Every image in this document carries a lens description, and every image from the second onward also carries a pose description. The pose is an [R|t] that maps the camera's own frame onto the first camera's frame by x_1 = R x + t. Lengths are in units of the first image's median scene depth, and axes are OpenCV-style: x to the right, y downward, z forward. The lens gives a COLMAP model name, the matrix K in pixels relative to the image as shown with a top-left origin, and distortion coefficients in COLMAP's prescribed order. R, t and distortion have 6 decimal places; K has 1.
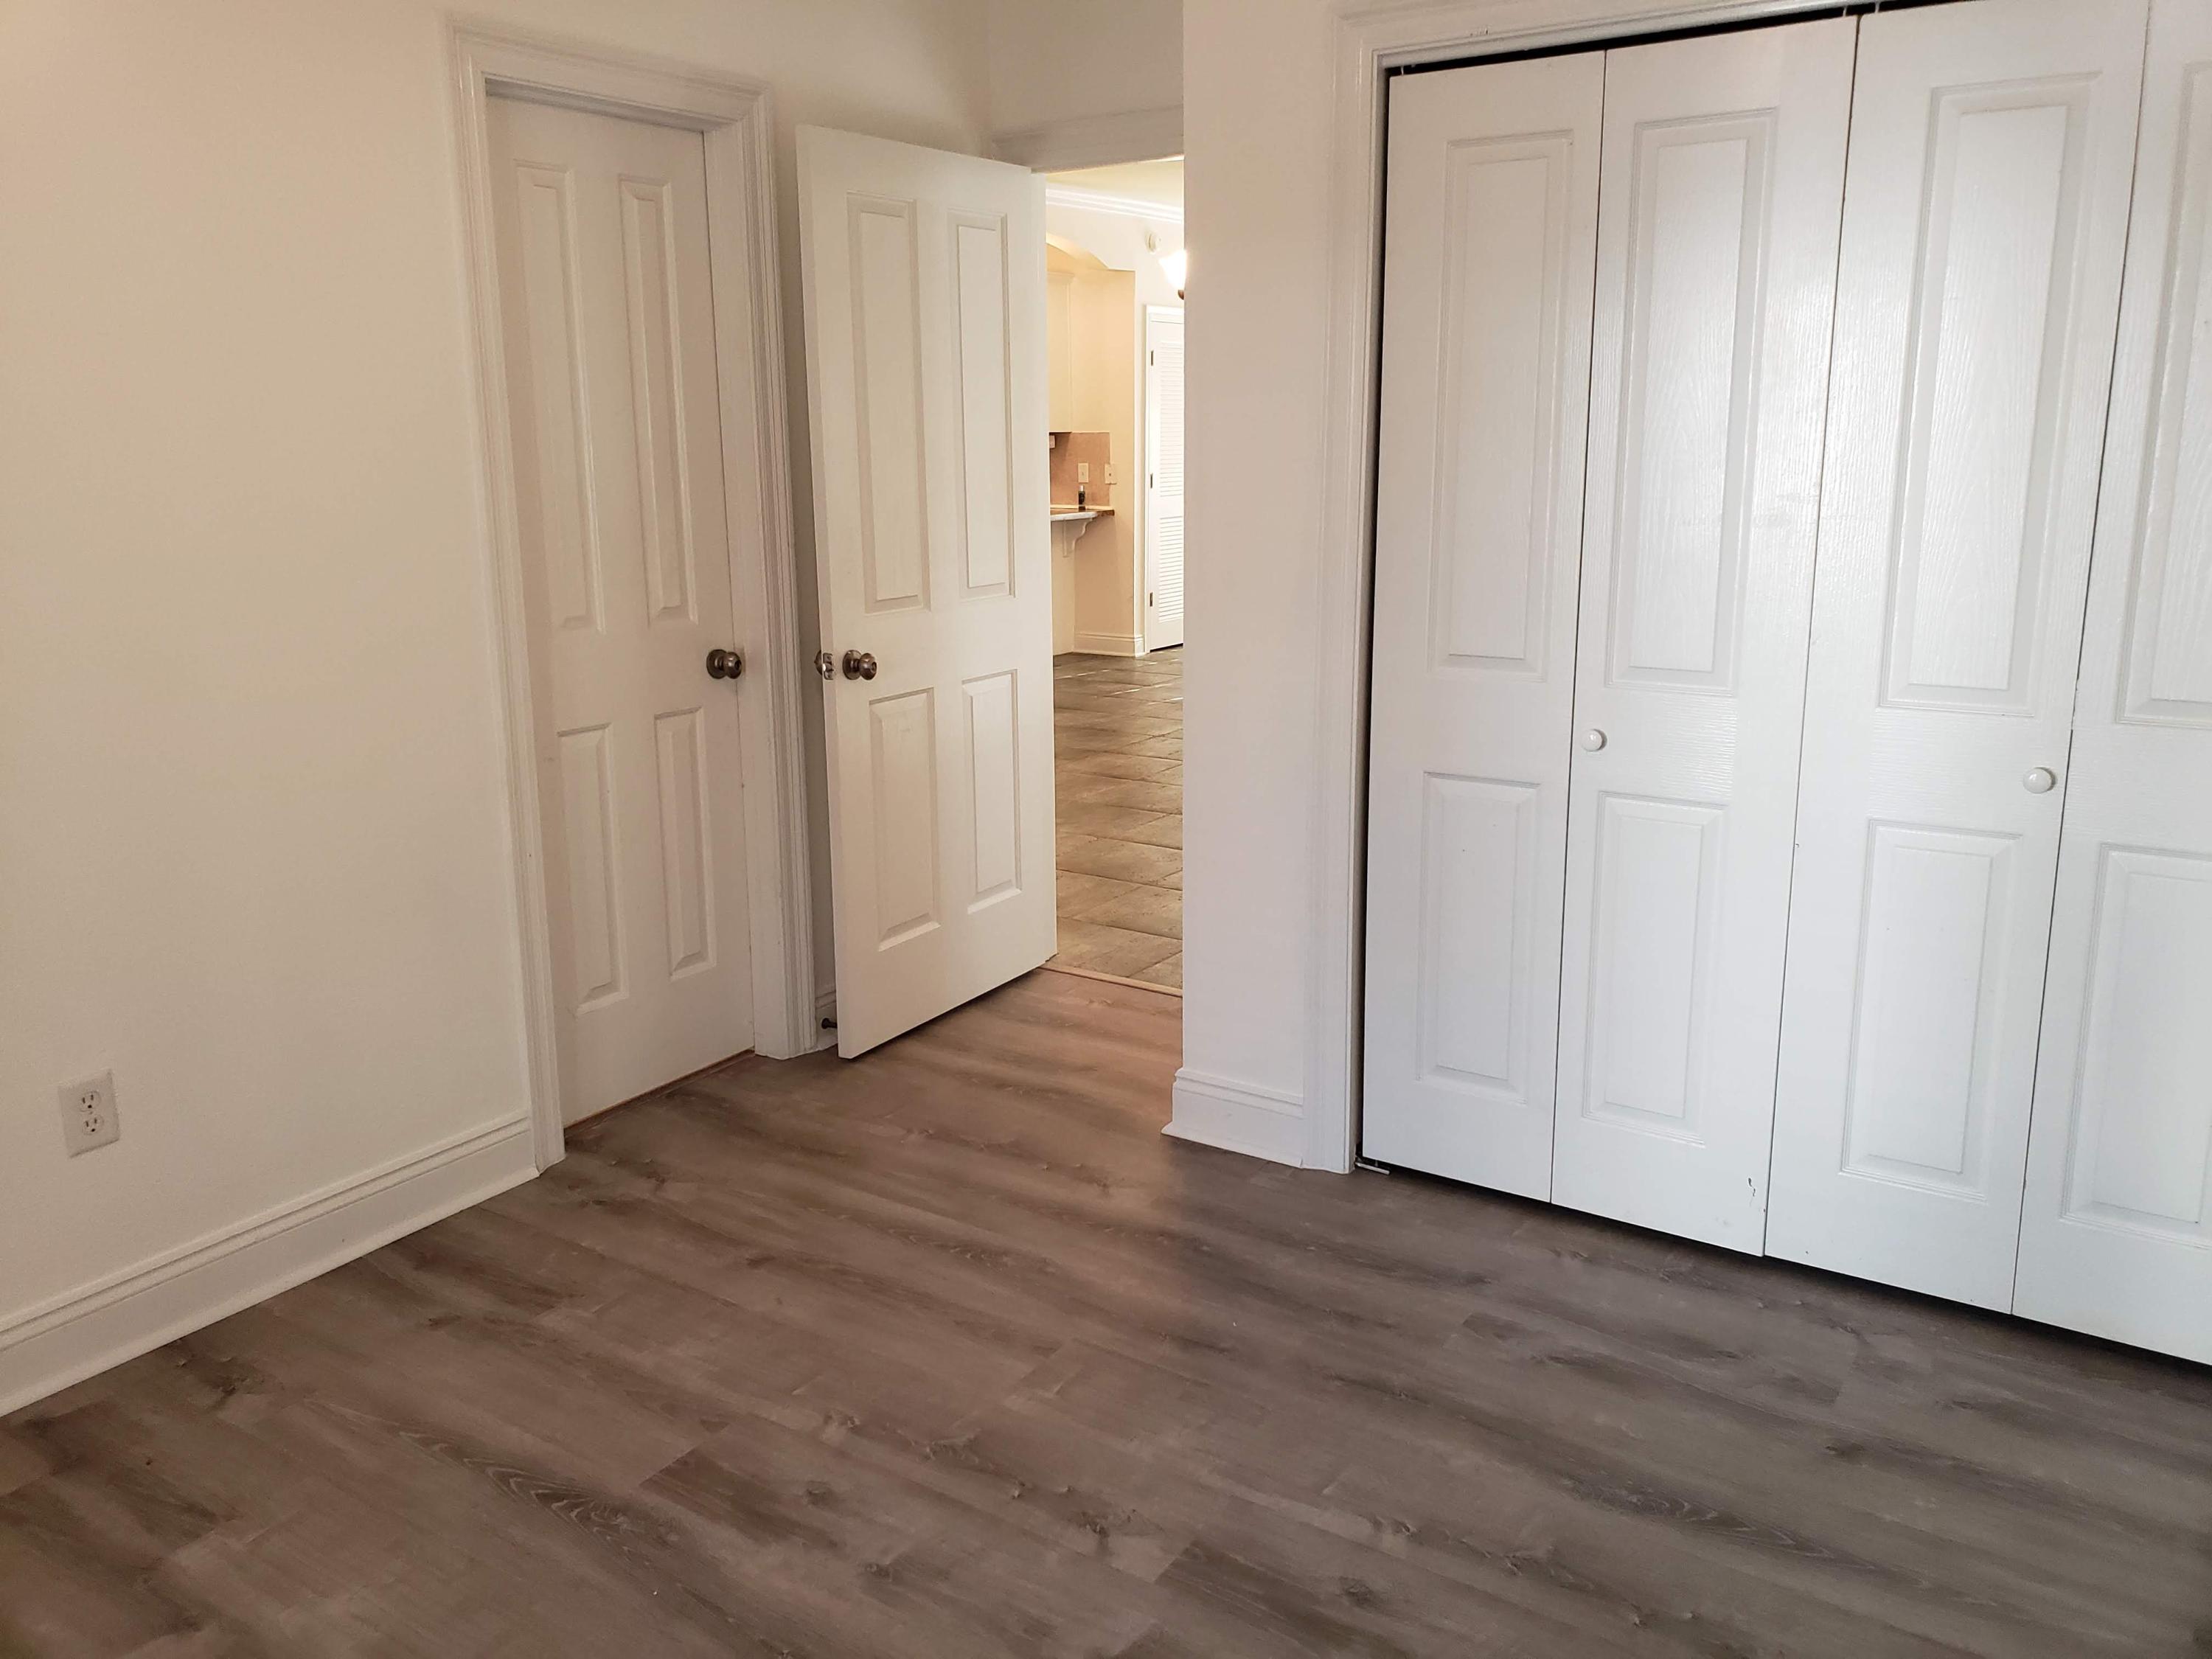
lens RADIAL K [[1690.8, 0, 1103.3], [0, 1690.8, 803.5], [0, 0, 1]] dist [0.029506, 0.005732]
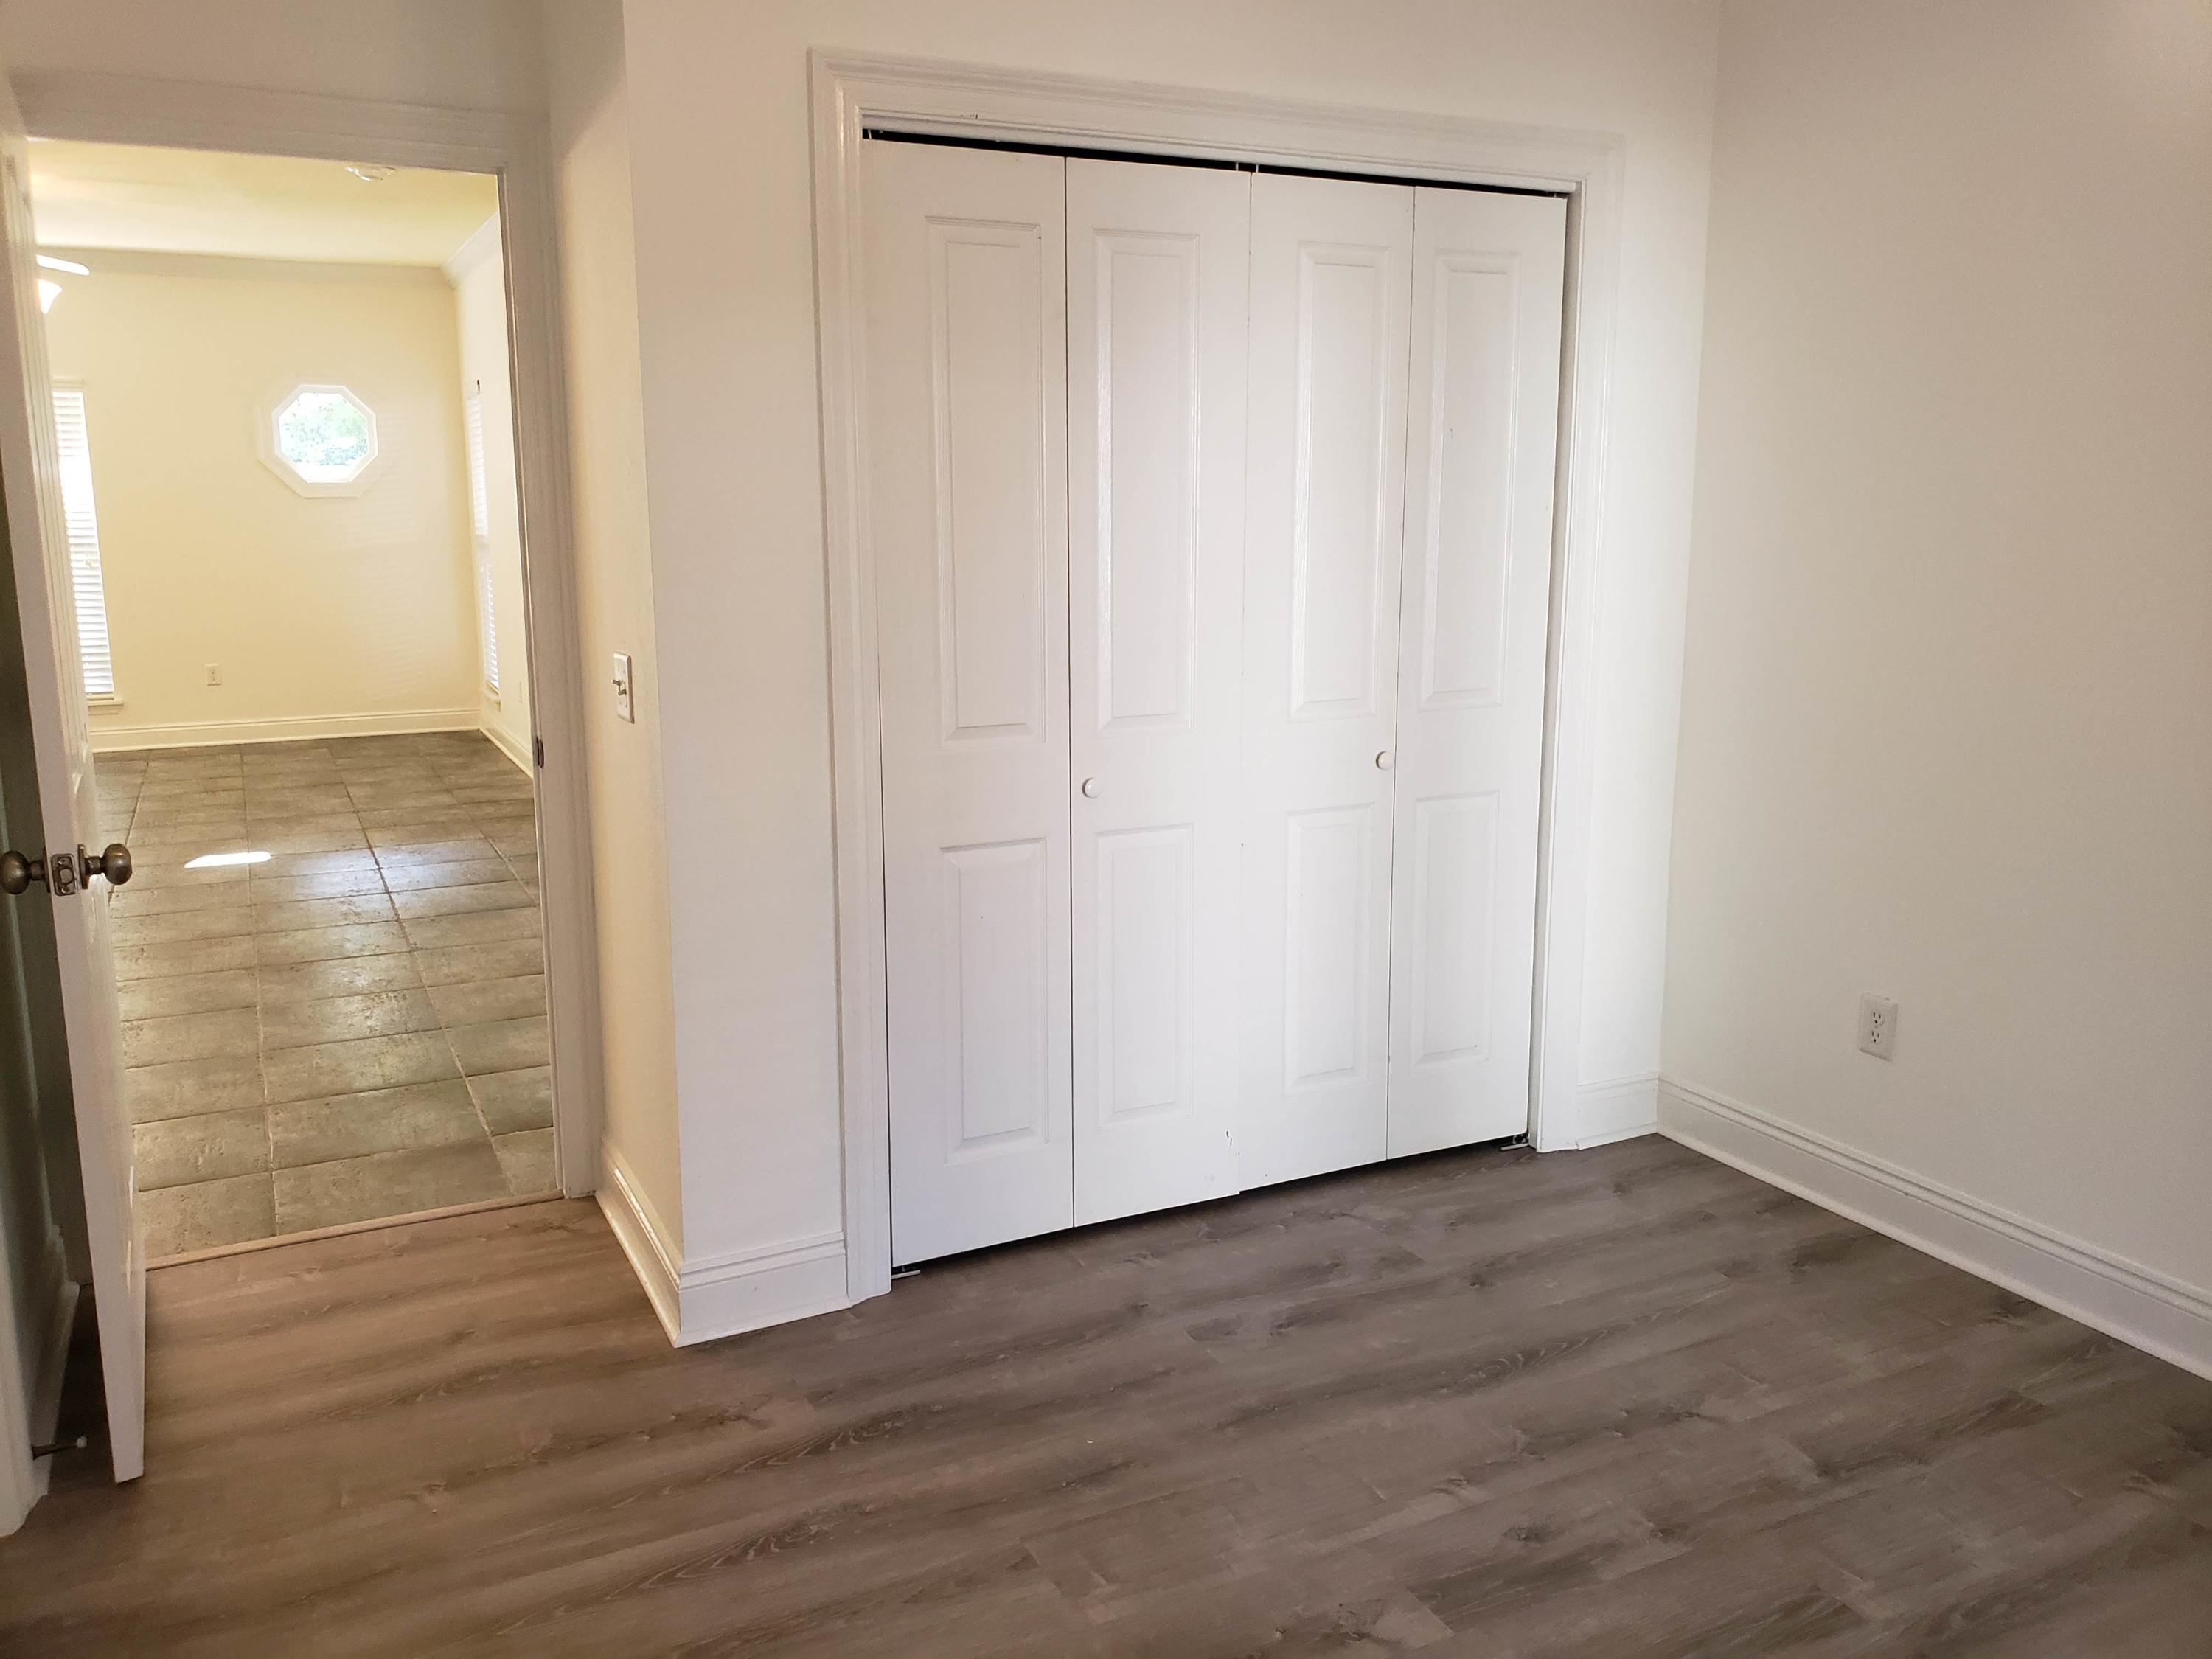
lens RADIAL K [[1723.4, 0, 1073.8], [0, 1723.4, 816.4], [0, 0, 1]] dist [0.113942, -0.175872]
pose [[0.509857, -0.156180, 0.845963, -0.711061], [0.188413, 0.979779, 0.067330, -0.103770], [-0.839373, 0.125061, 0.528973, 0.459920]]
